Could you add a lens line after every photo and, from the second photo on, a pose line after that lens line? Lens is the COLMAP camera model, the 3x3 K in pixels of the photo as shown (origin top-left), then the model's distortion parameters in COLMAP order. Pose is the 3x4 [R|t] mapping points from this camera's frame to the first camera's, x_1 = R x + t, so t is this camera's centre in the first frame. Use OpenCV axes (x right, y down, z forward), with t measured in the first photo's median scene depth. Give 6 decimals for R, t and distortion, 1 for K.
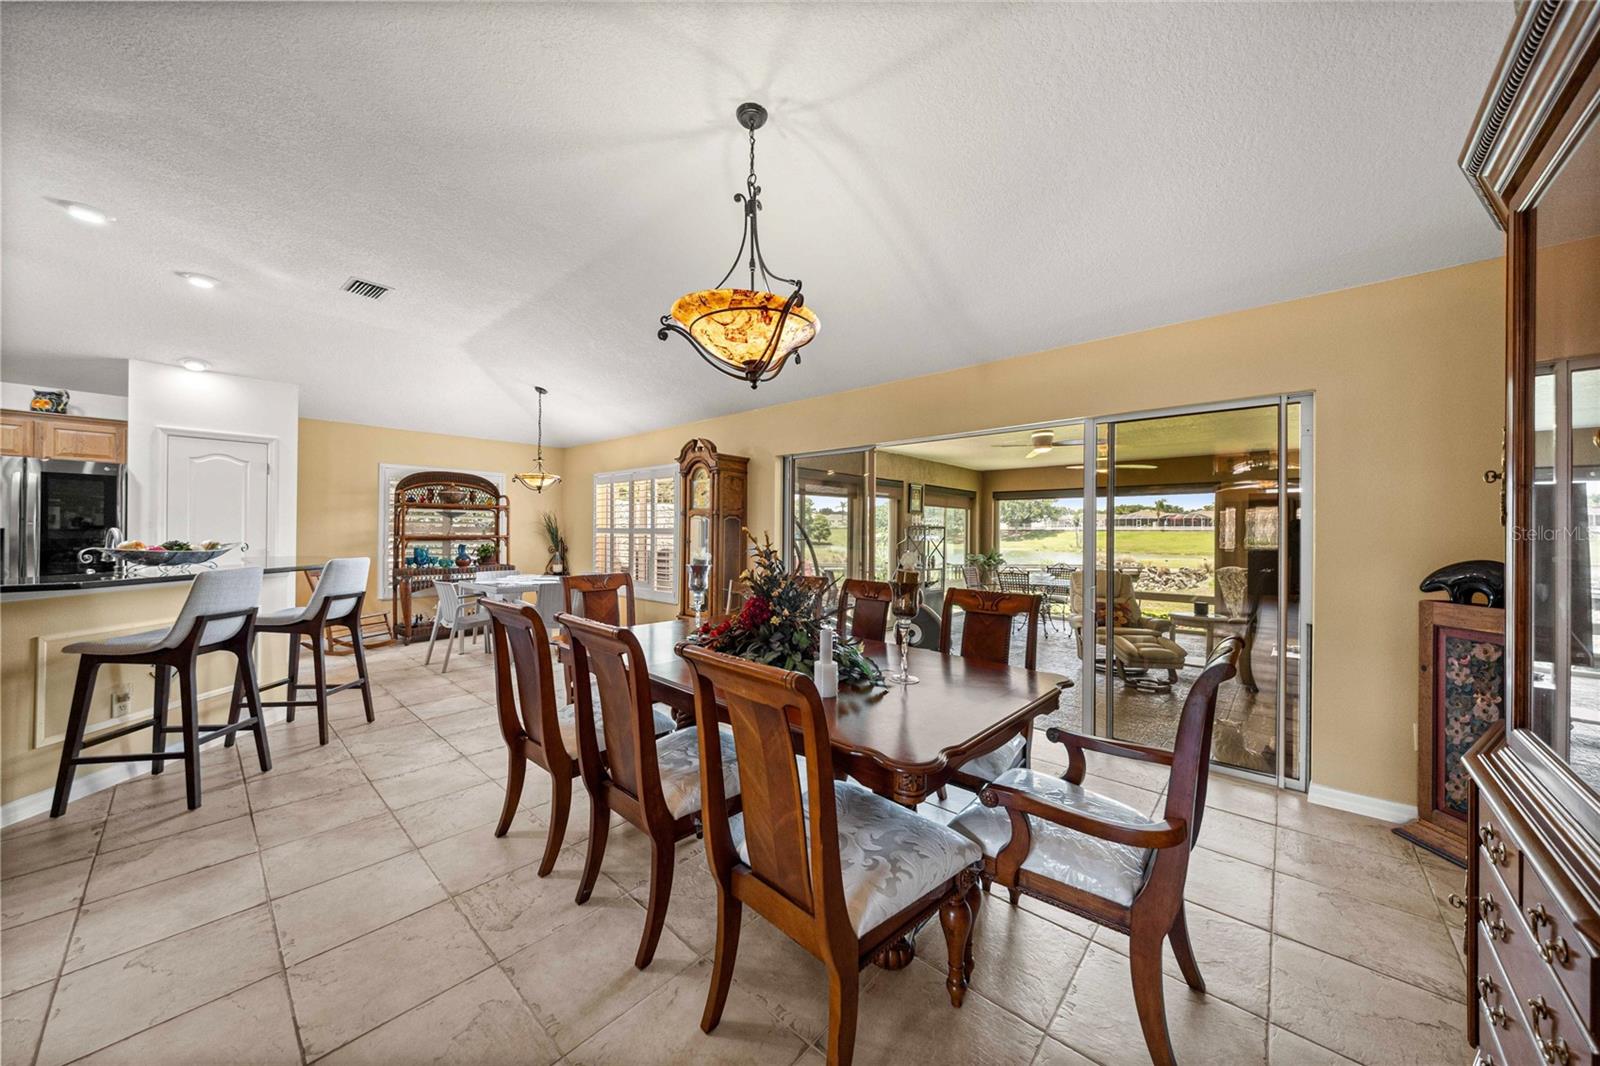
lens RADIAL K [[544.9, 0, 802.5], [0, 544.9, 530.1], [0, 0, 1]] dist [-0.002750, -0.000023]
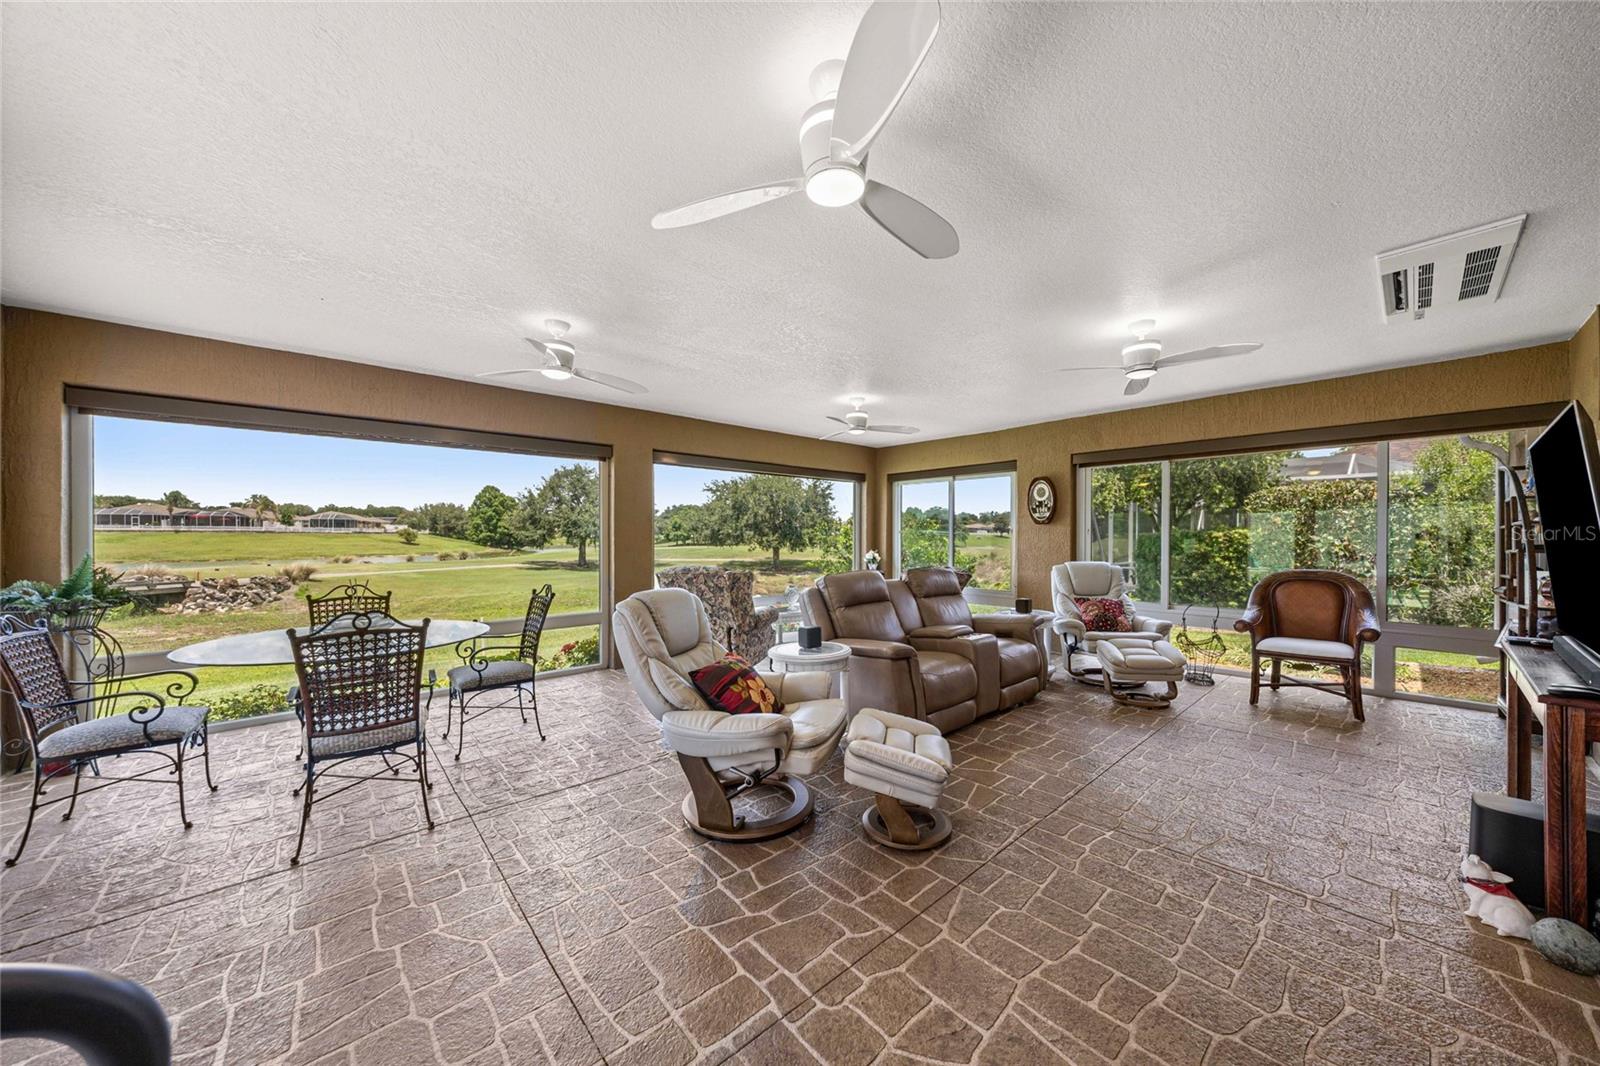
lens RADIAL K [[544.9, 0, 798.7], [0, 544.9, 539.5], [0, 0, 1]] dist [-0.002750, -0.000023]
pose [[0.119224, -0.013713, 0.992773, 0.163380], [-0.000658, 0.999903, 0.013891, 0.032955], [-0.992867, -0.002309, 0.119203, 1.043115]]
